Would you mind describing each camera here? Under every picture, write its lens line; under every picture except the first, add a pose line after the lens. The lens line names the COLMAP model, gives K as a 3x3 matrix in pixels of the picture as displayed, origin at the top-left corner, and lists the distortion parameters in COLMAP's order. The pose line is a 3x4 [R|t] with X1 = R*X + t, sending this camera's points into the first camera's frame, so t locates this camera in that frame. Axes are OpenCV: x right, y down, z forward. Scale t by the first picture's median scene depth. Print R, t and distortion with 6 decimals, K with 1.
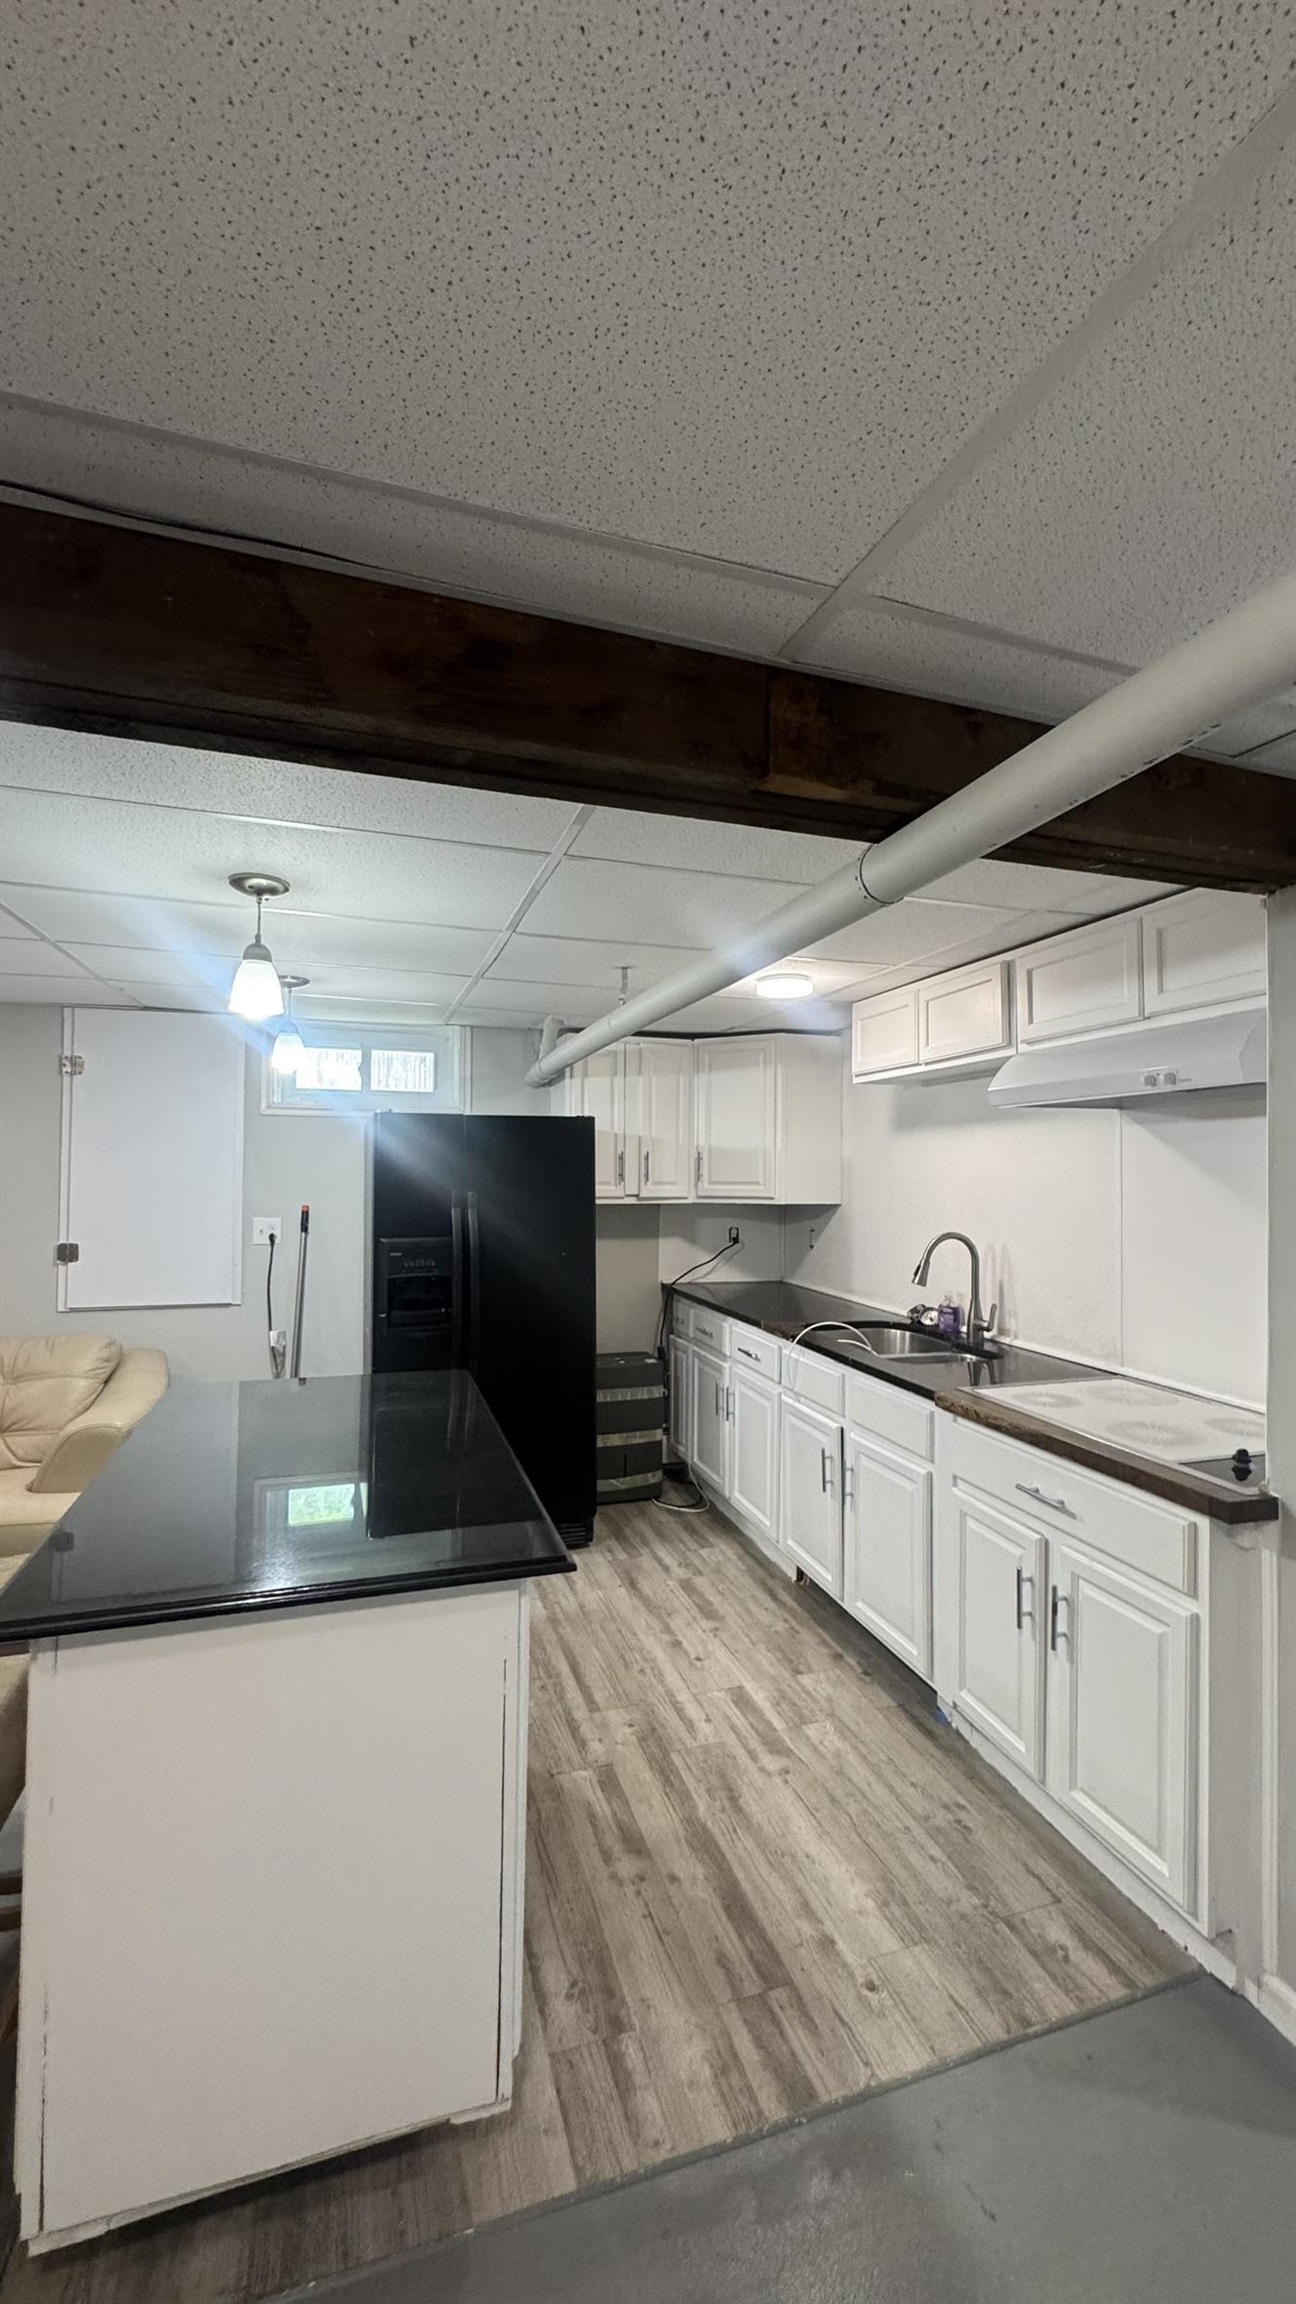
lens RADIAL K [[912.4, 0, 652.0], [0, 912.4, 1155.1], [0, 0, 1]] dist [-0.004570, -0.000134]
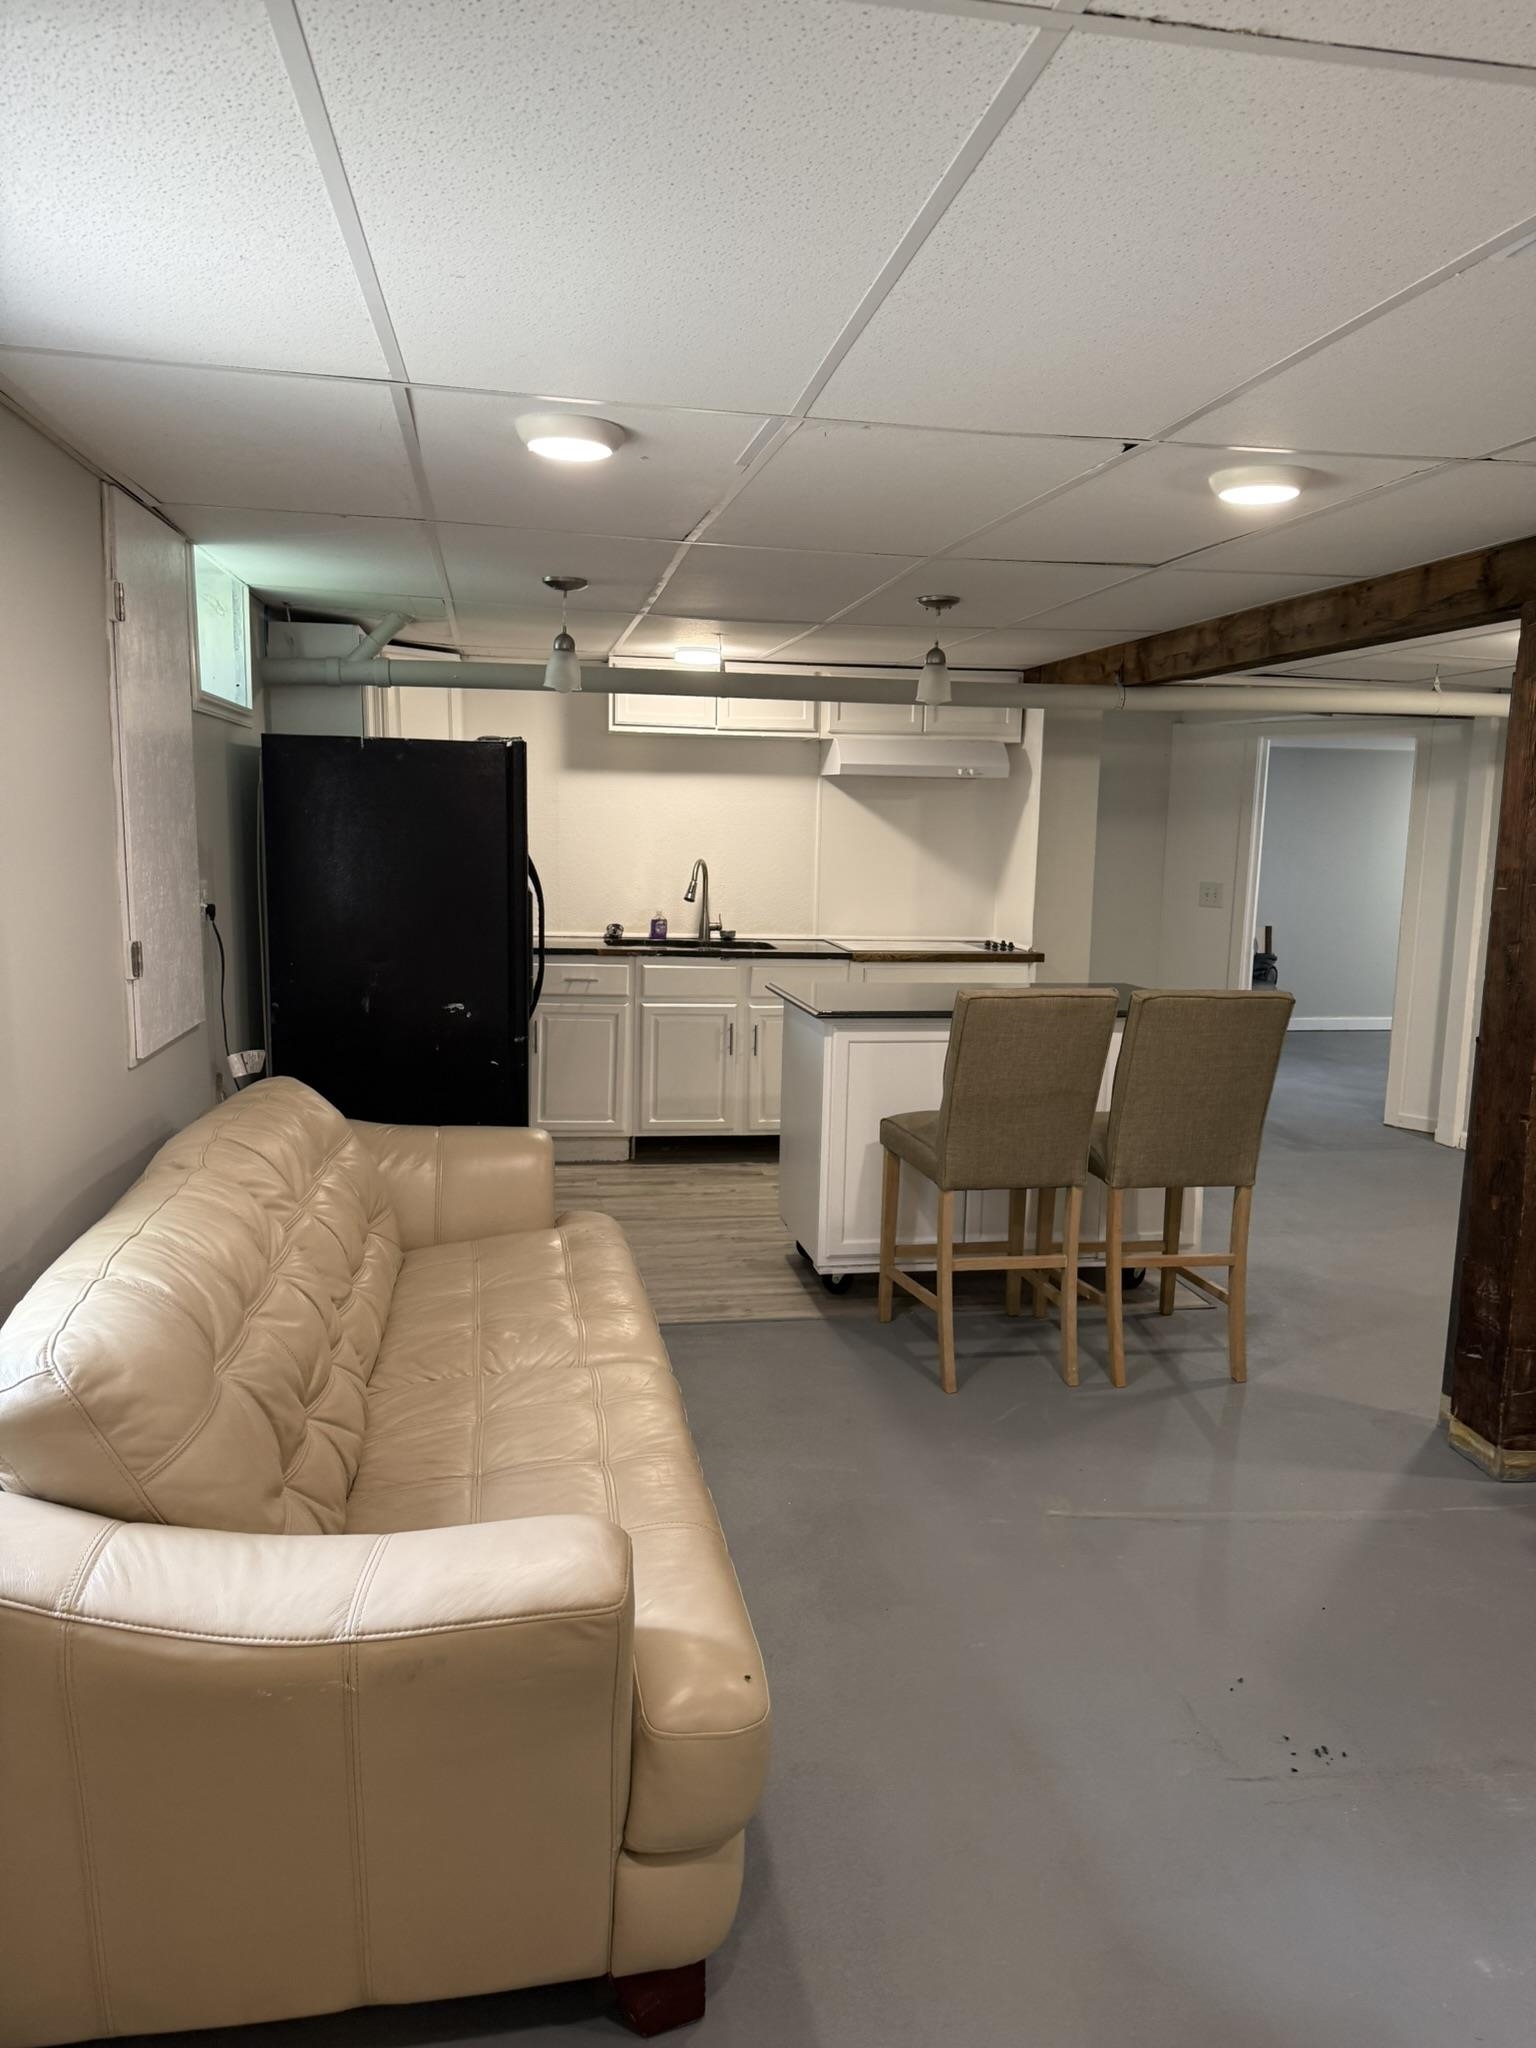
lens RADIAL K [[1414.5, 0, 770.1], [0, 1414.5, 1012.6], [0, 0, 1]] dist [0.089272, -0.113597]
pose [[0.150640, -0.144463, 0.977977, -1.742927], [-0.038478, 0.987659, 0.151820, -0.011767], [-0.987840, -0.060500, 0.143222, 0.613365]]
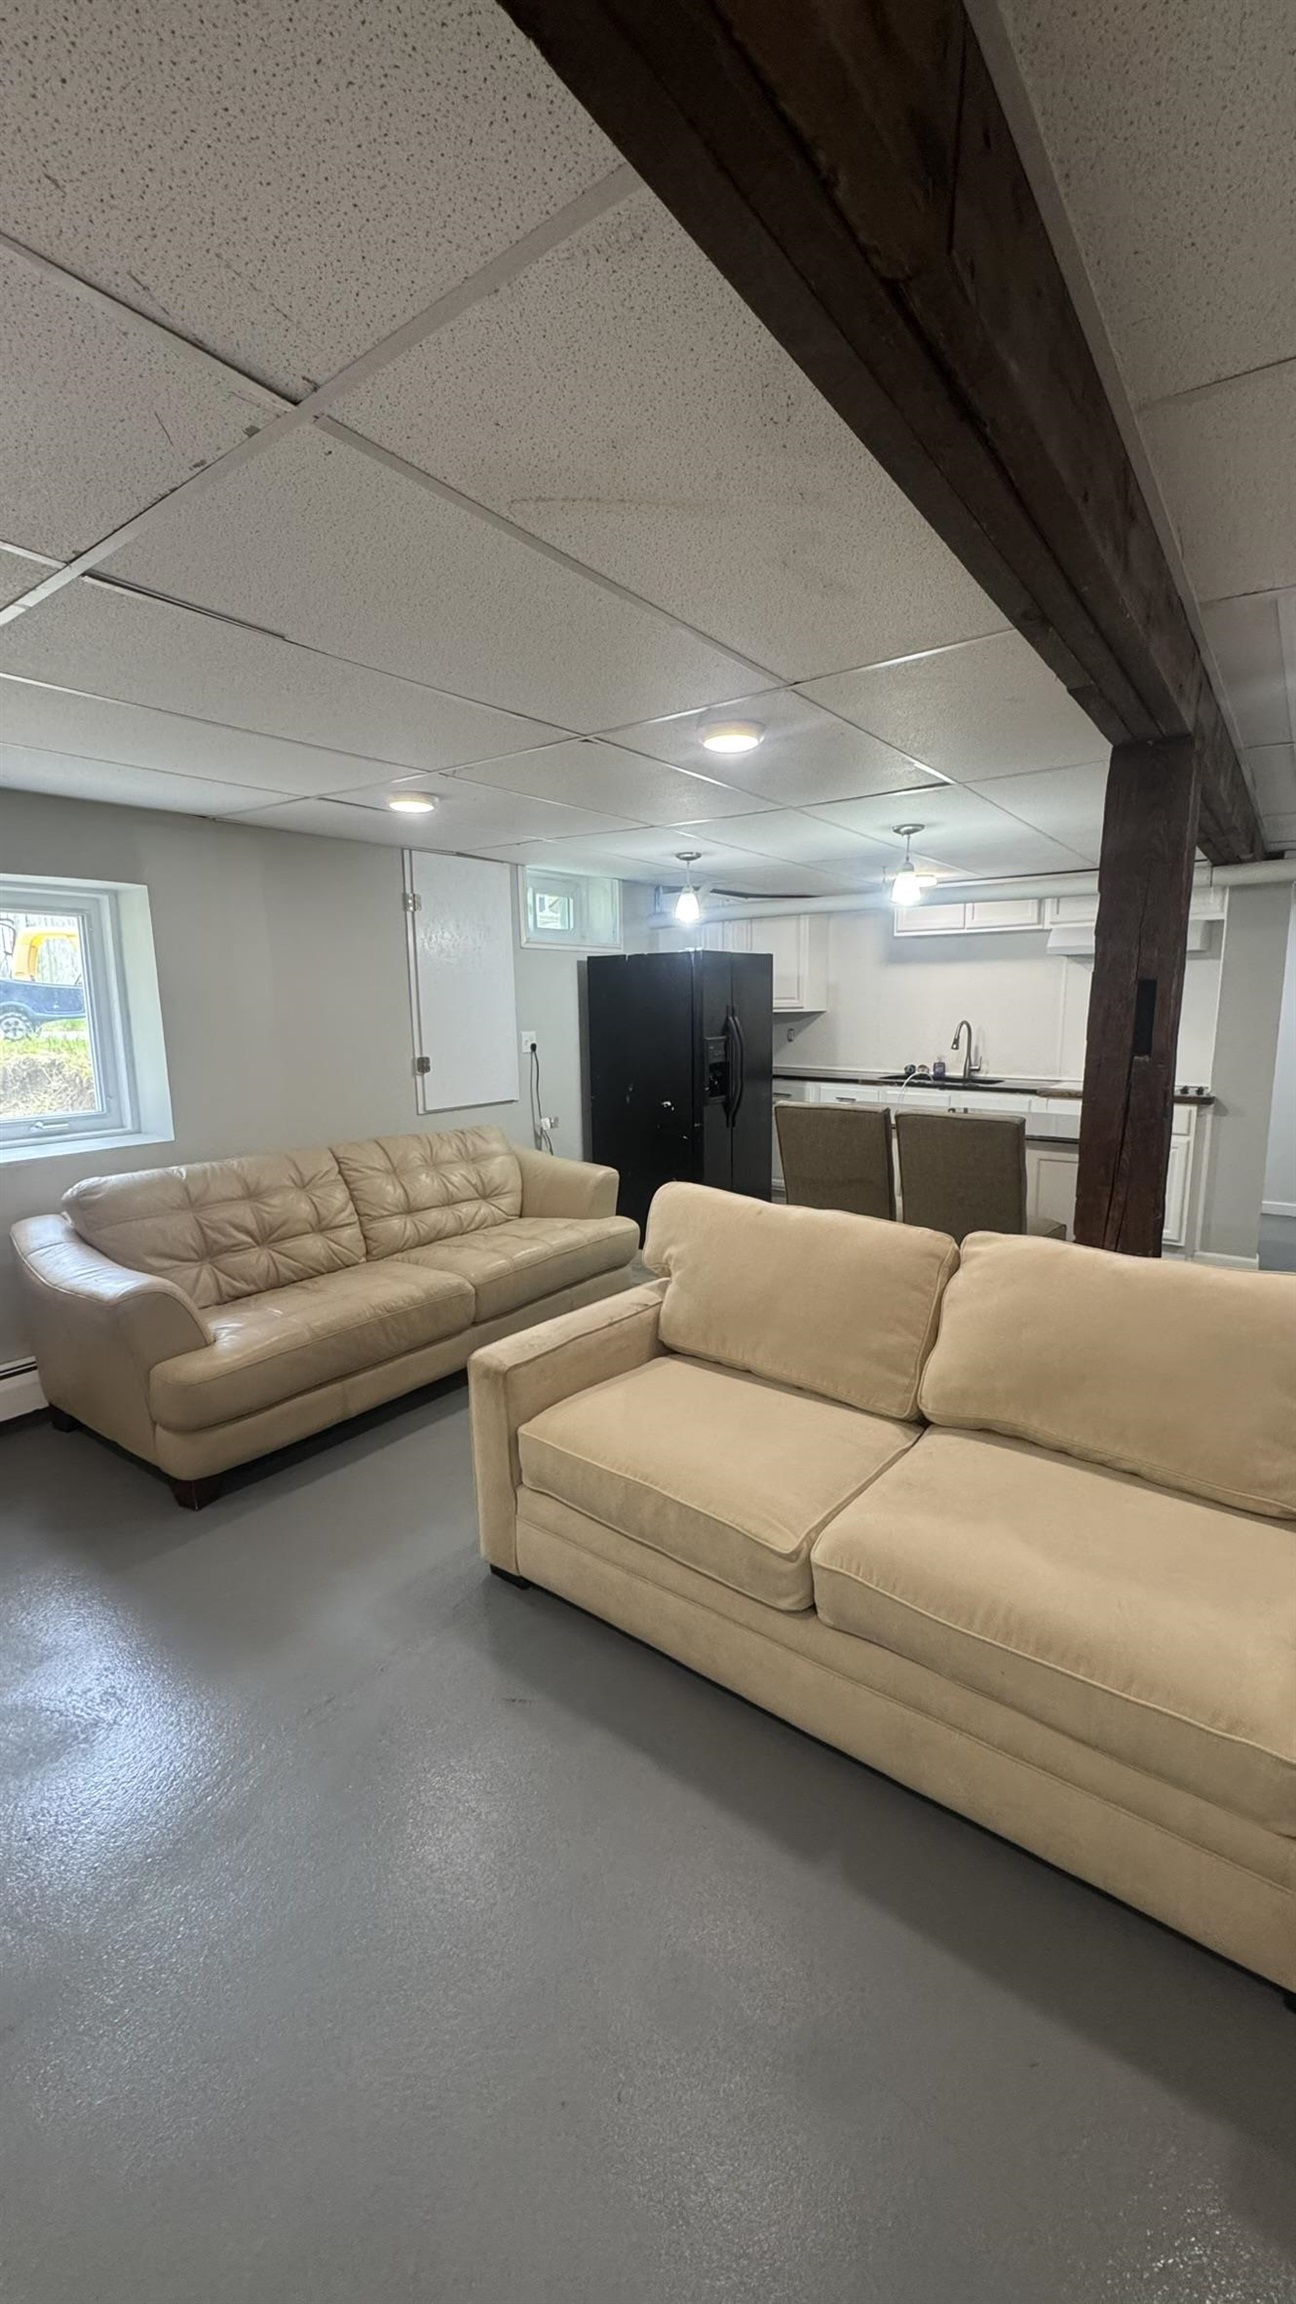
lens RADIAL K [[912.4, 0, 652.0], [0, 912.4, 1155.1], [0, 0, 1]] dist [-0.004570, -0.000134]
pose [[0.817141, -0.113385, 0.565177, -1.322779], [0.004332, 0.981644, 0.190672, -0.004191], [-0.576422, -0.153358, 0.802633, -0.185329]]
